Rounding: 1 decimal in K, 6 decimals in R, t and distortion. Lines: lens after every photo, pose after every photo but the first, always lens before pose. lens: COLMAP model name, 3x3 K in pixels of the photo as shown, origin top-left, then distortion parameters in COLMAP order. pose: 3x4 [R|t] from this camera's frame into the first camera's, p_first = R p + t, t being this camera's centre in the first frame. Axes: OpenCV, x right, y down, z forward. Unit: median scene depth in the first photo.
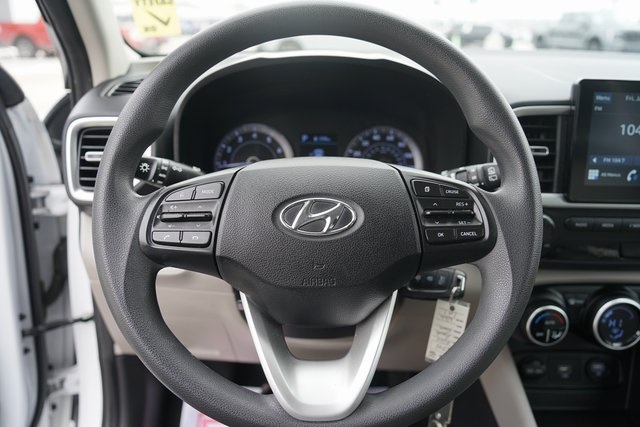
lens RADIAL K [[517.0, 0, 321.5], [0, 517.0, 208.7], [0, 0, 1]] dist [-0.028085, 0.011653]
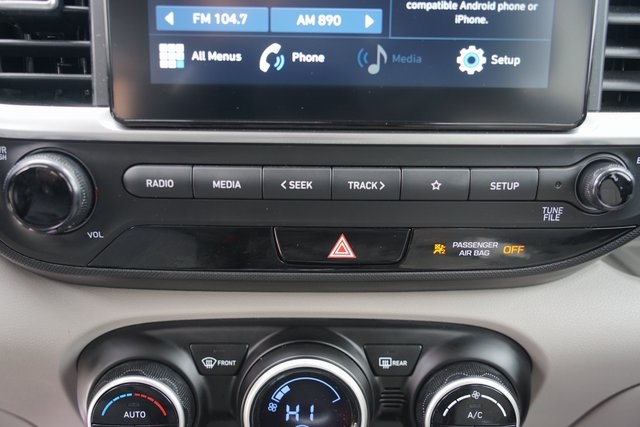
lens RADIAL K [[605.0, 0, 318.5], [0, 605.0, 193.1], [0, 0, 1]] dist [0.001862, 0.000000]
pose [[0.999944, -0.005692, 0.008897, 0.638384], [0.005649, 0.999972, 0.004831, 0.037862], [-0.008924, -0.004781, 0.999949, 0.530130]]
